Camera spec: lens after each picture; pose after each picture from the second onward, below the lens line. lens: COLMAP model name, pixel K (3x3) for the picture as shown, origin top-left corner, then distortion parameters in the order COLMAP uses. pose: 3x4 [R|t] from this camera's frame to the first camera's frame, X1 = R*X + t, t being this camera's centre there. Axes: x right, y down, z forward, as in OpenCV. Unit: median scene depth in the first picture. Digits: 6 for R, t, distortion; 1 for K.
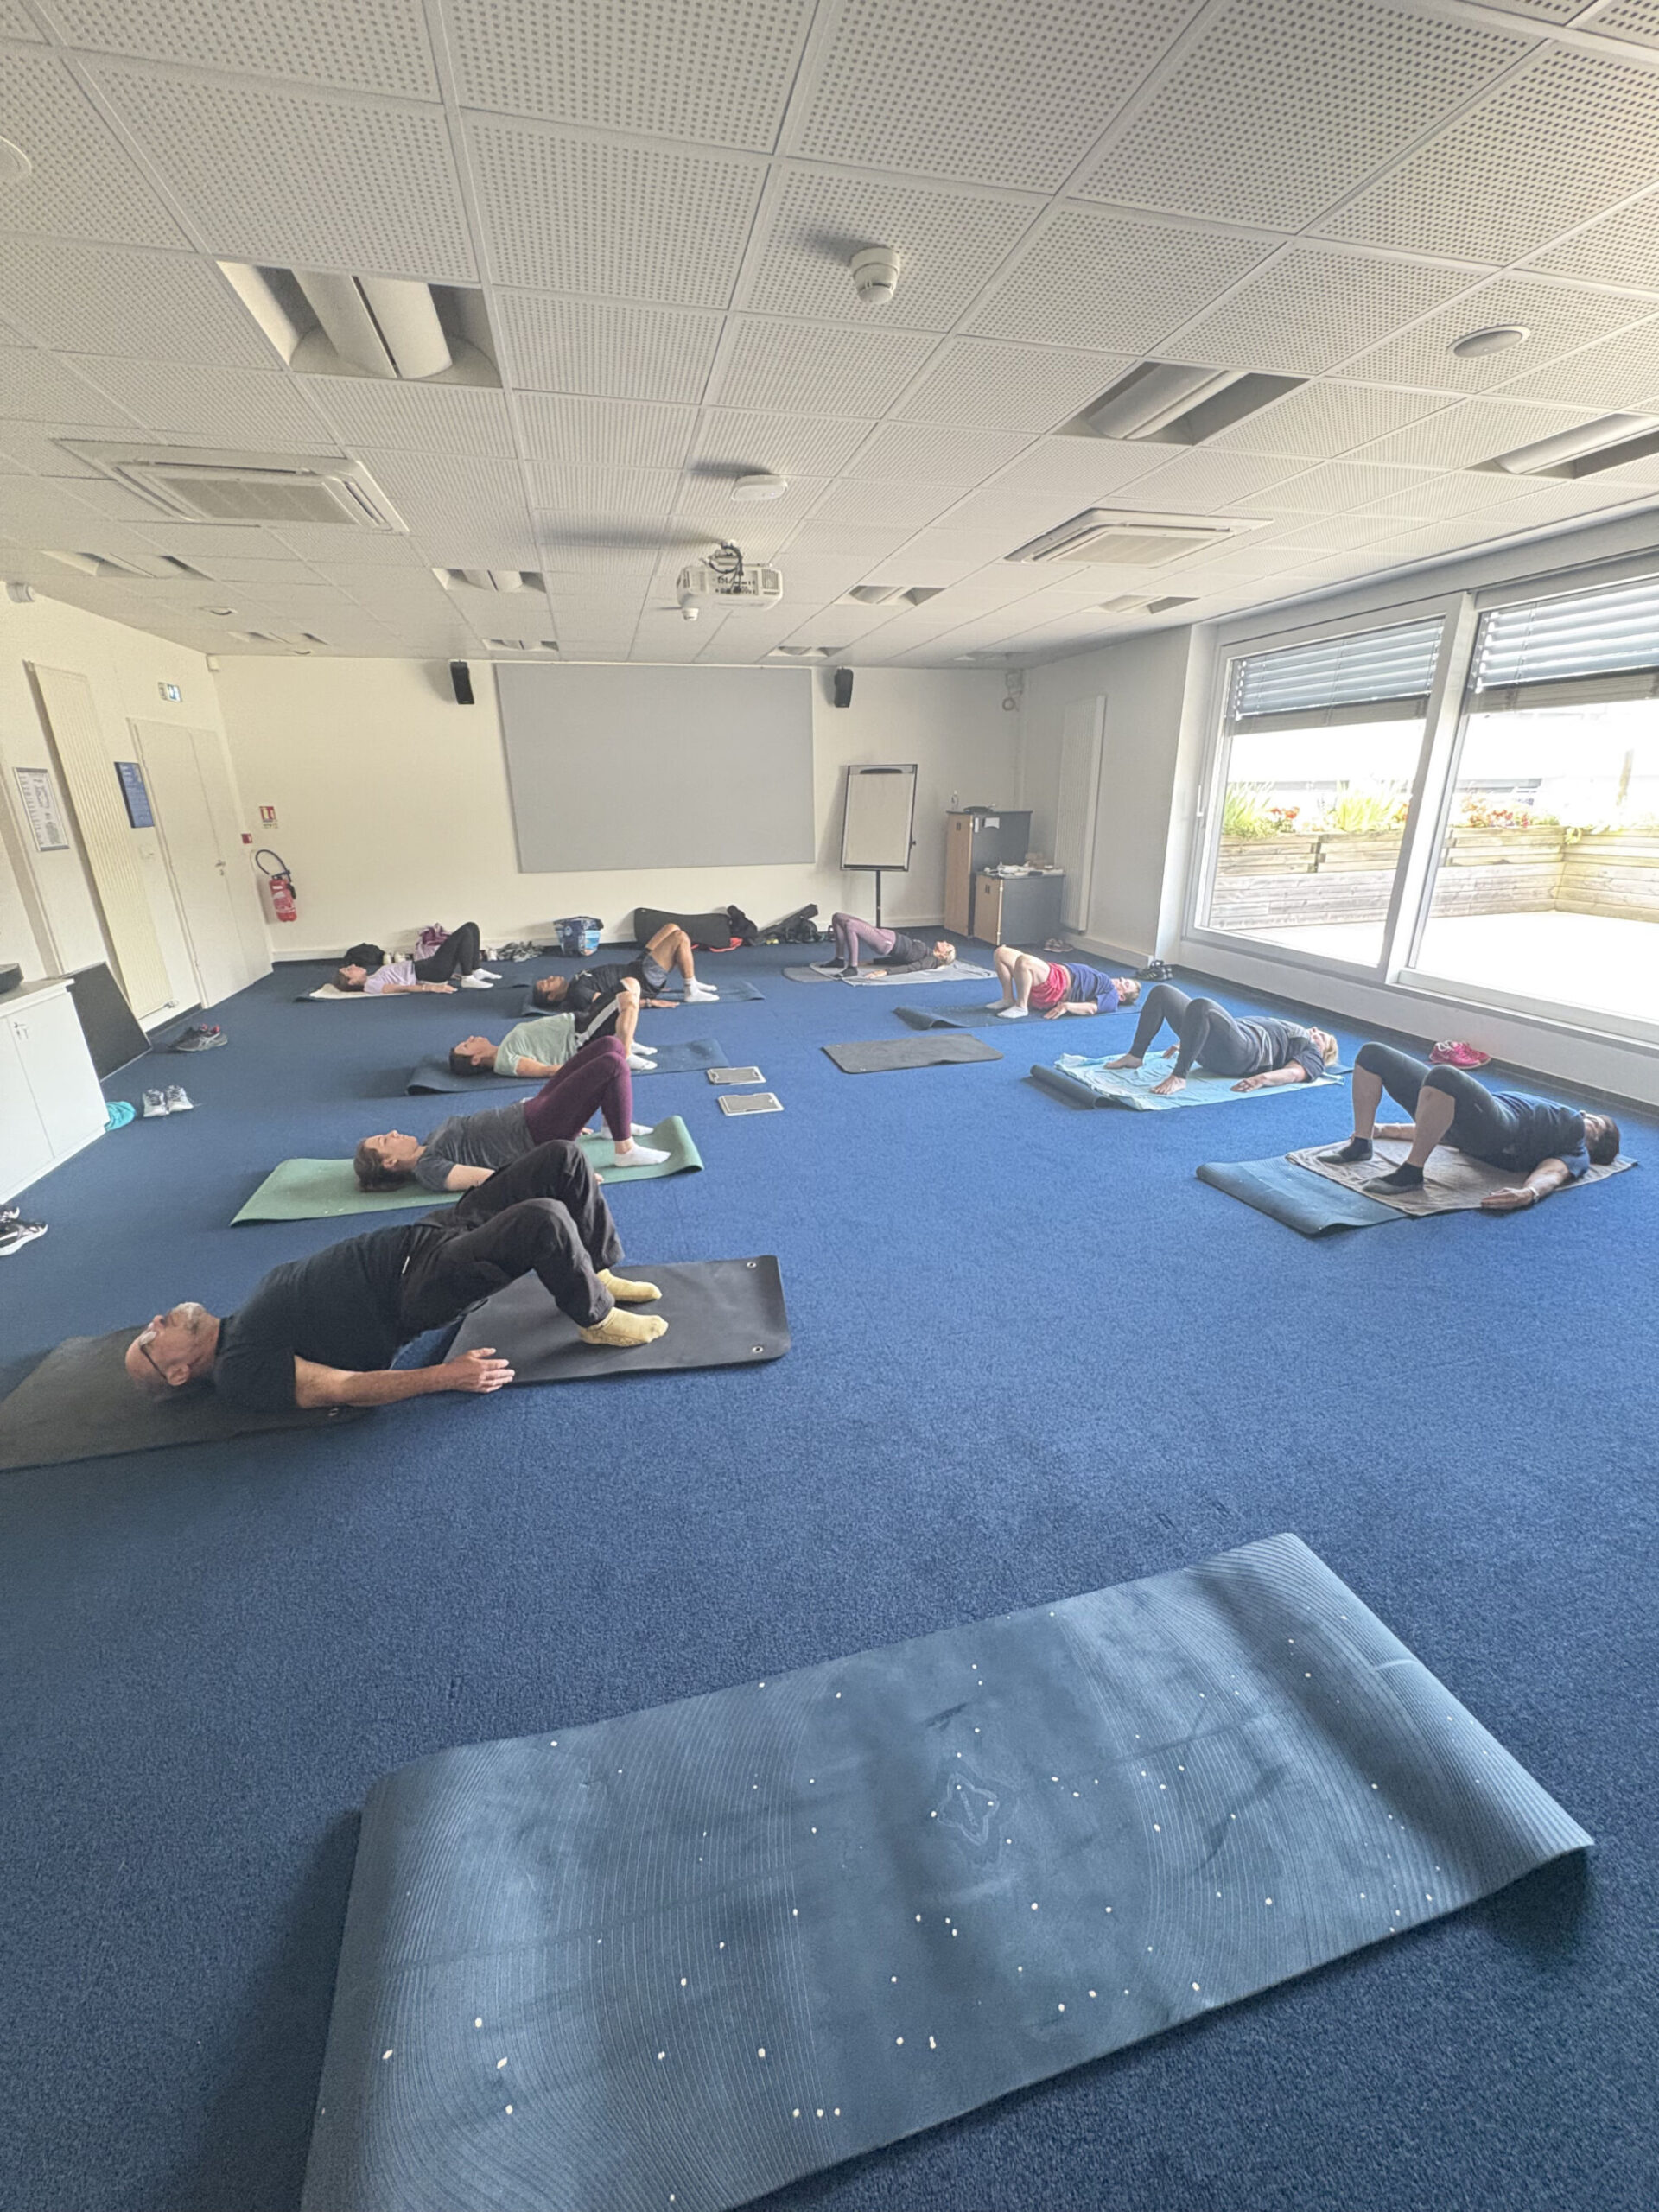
lens RADIAL K [[877.9, 0, 828.1], [0, 877.9, 1105.7], [0, 0, 1]] dist [0.003265, 0.000329]
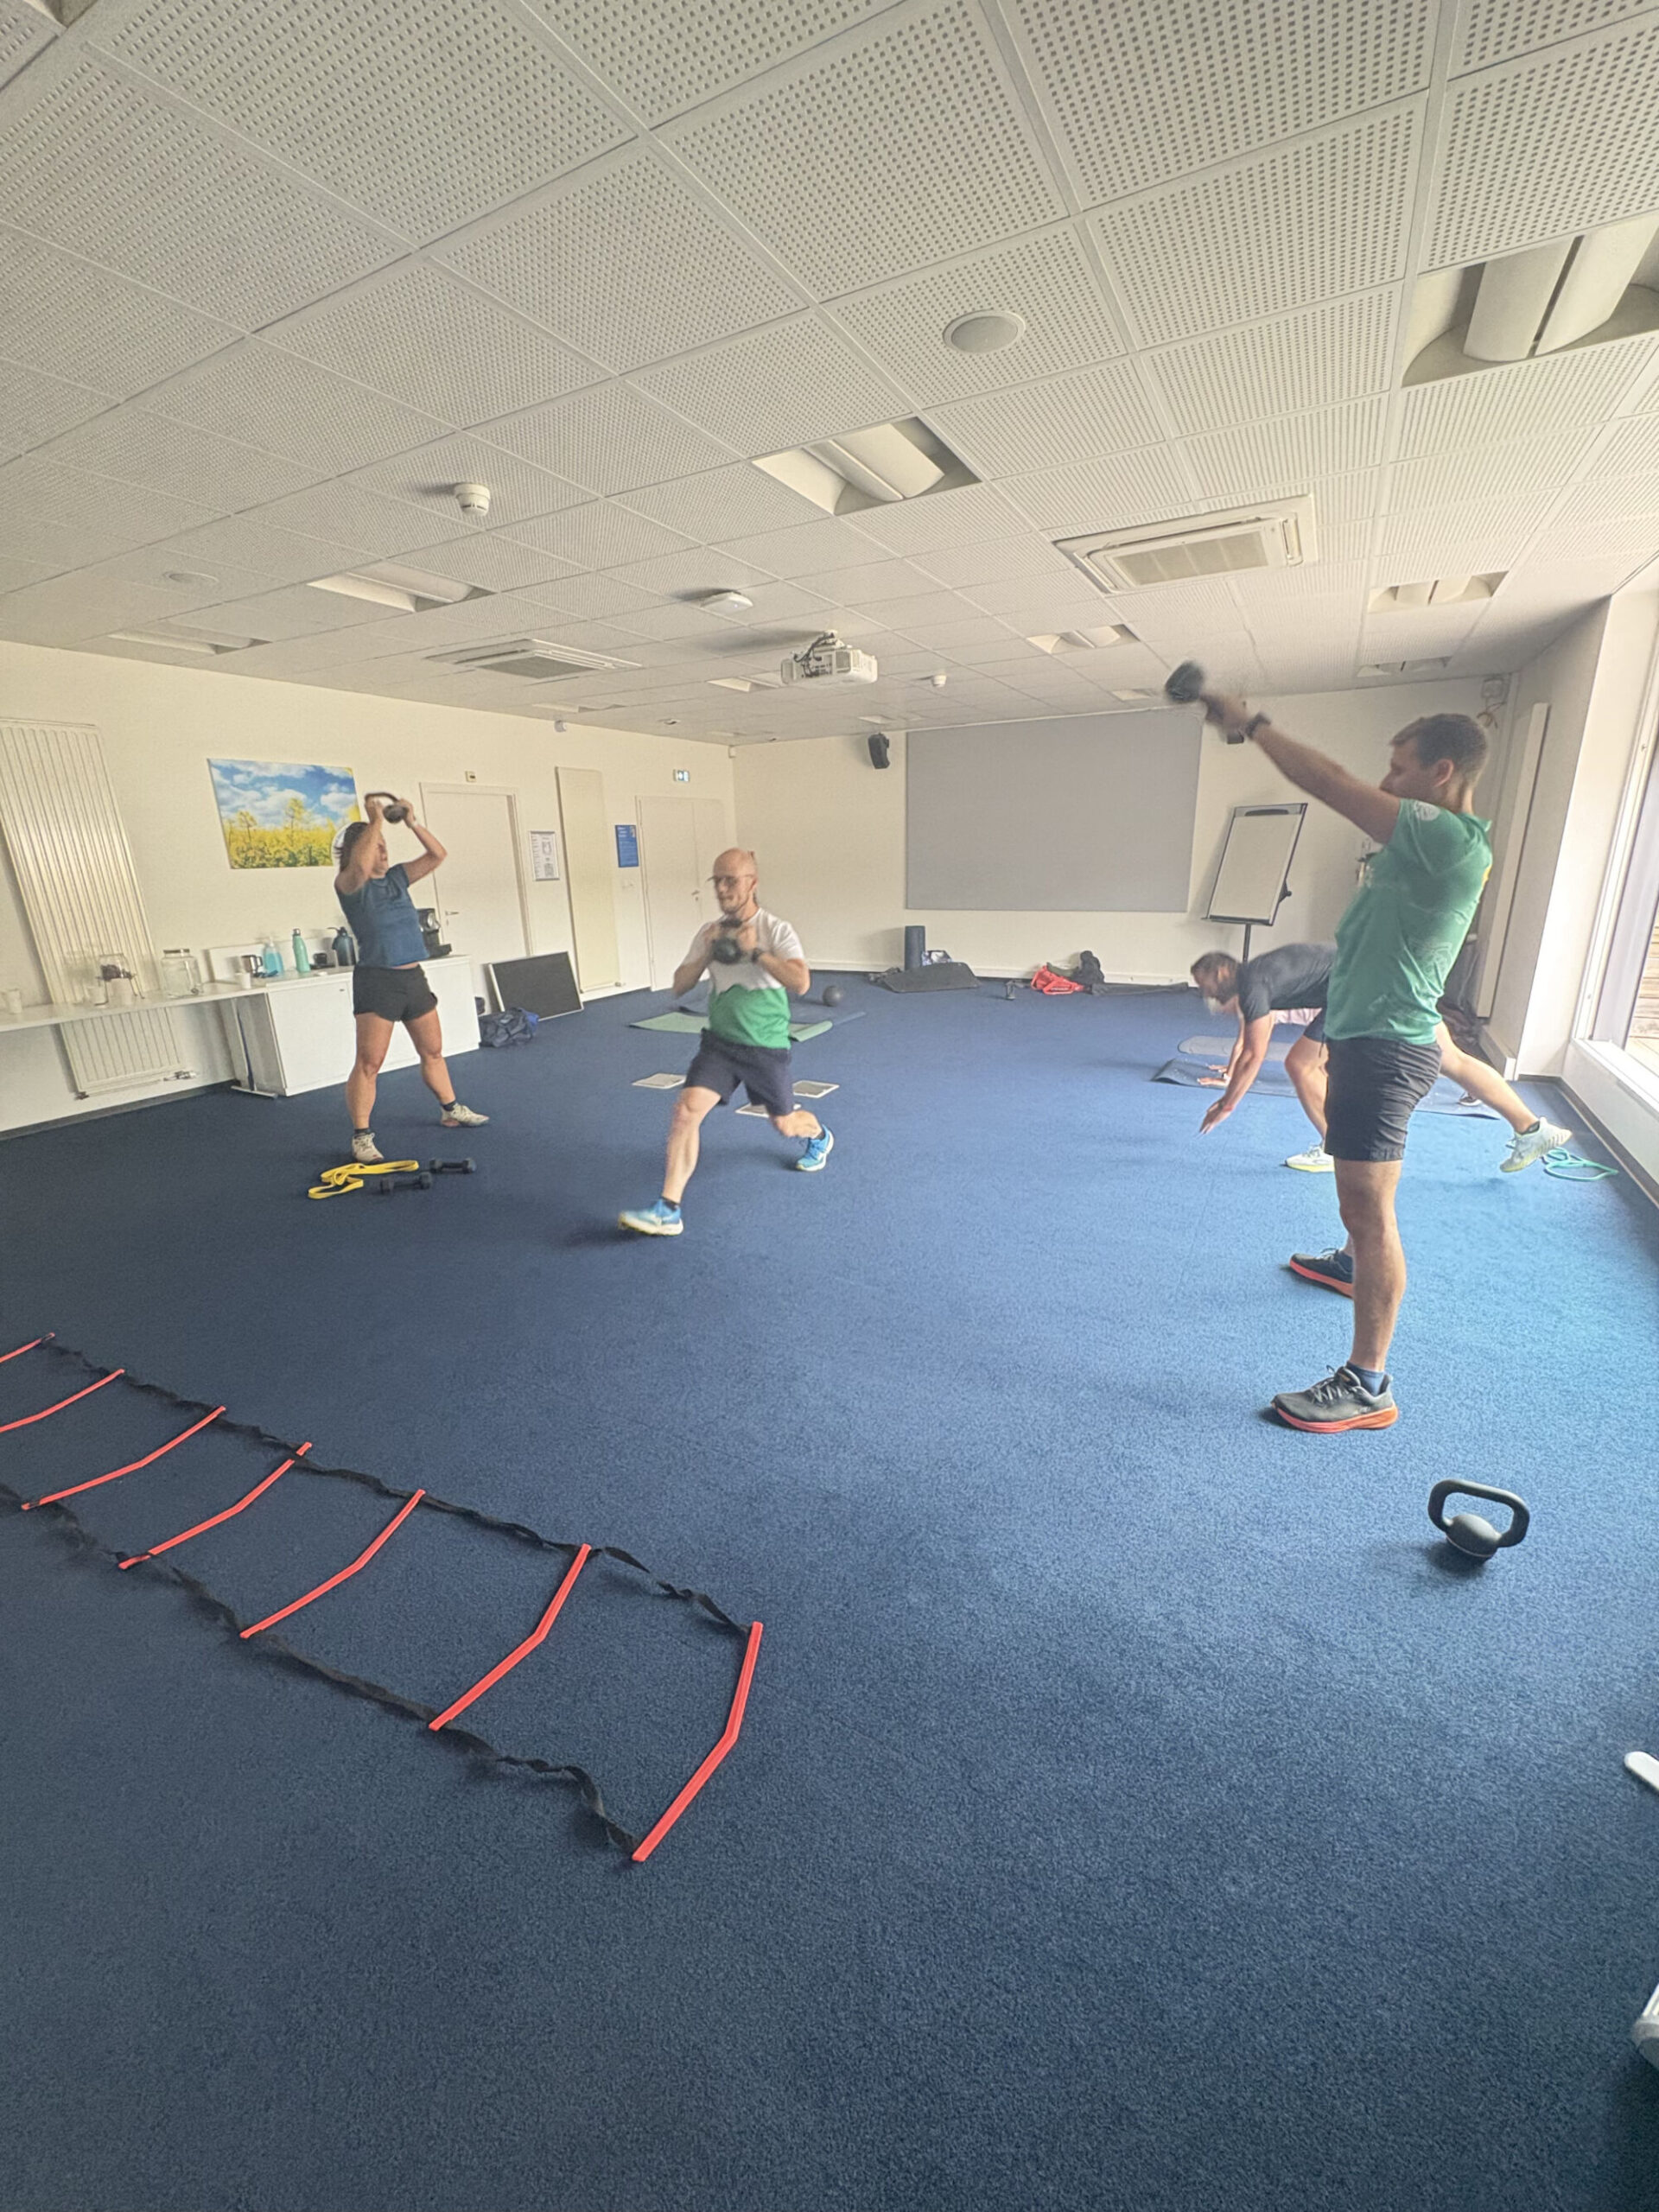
lens RADIAL K [[877.9, 0, 837.7], [0, 877.9, 1101.0], [0, 0, 1]] dist [0.003265, 0.000329]
pose [[0.730289, 0.187704, -0.656845, 0.391704], [-0.218568, 0.975170, 0.035663, -0.039871], [0.647230, 0.117521, 0.753182, 0.102044]]
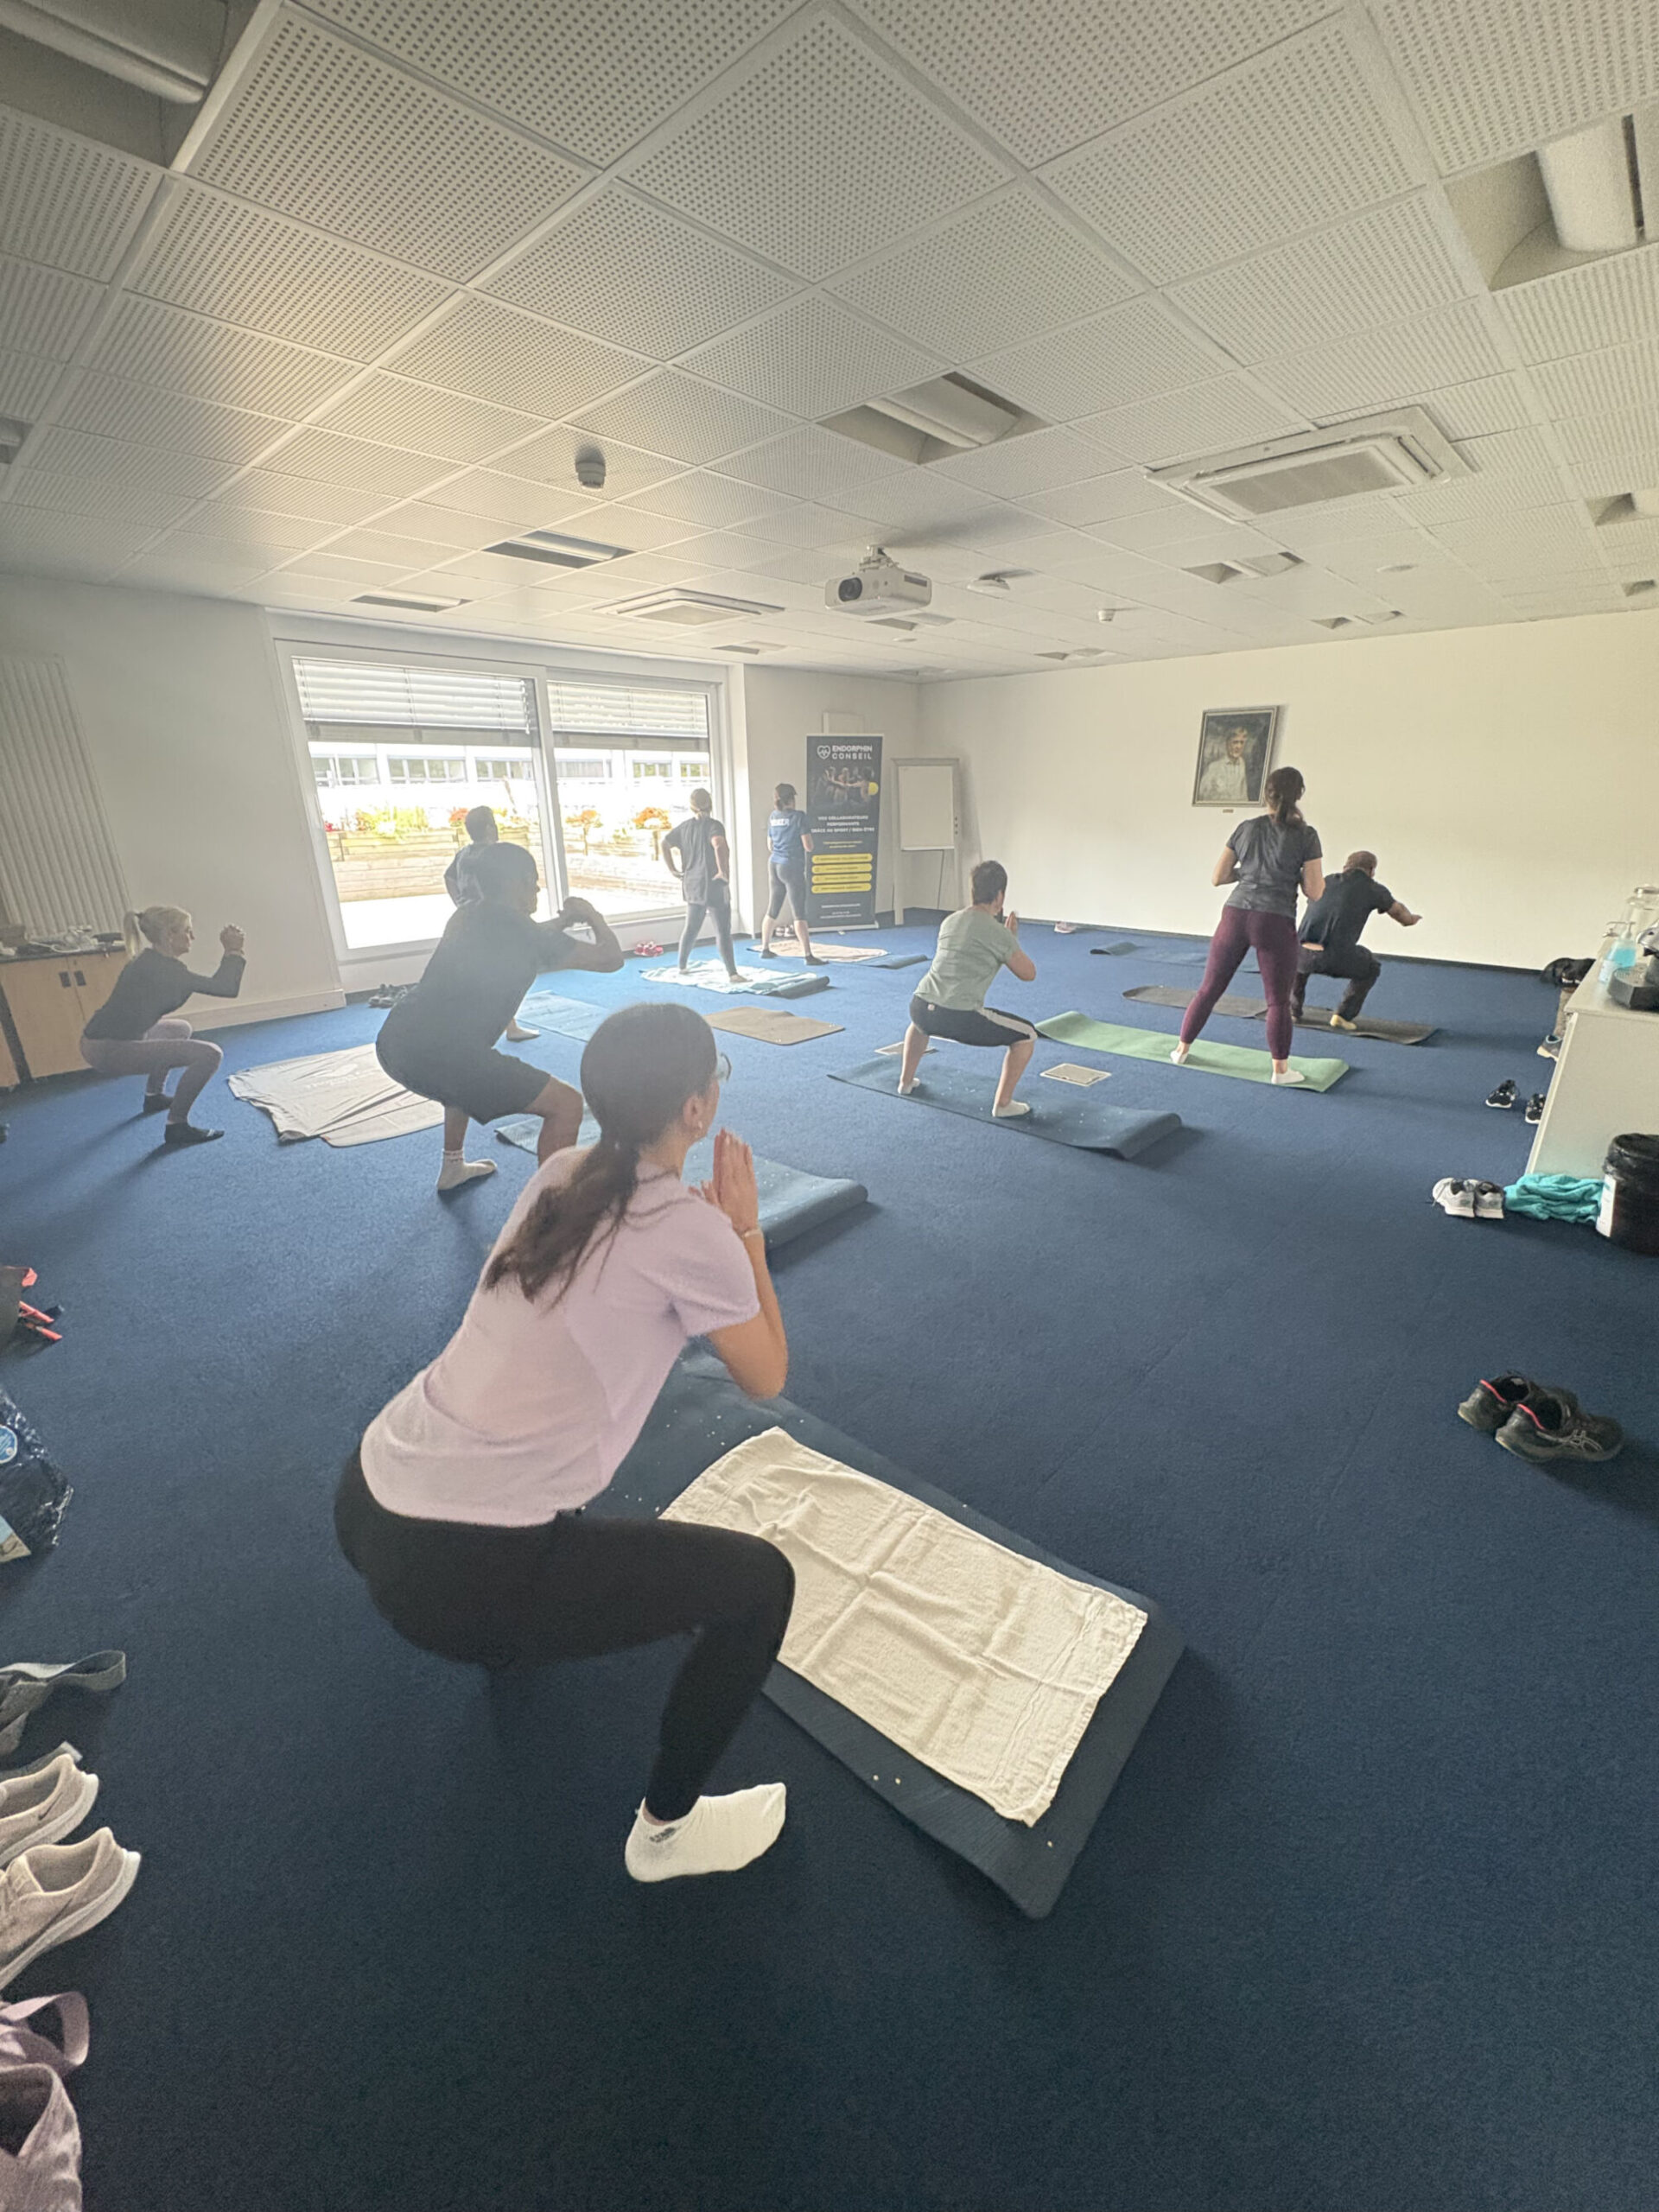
lens RADIAL K [[877.9, 0, 817.8], [0, 877.9, 1104.9], [0, 0, 1]] dist [0.003265, 0.000329]
pose [[-0.518450, -0.272962, 0.810371, -0.549391], [0.307610, 0.824706, 0.474590, -0.306733], [-0.797863, 0.495330, -0.343603, 0.872611]]
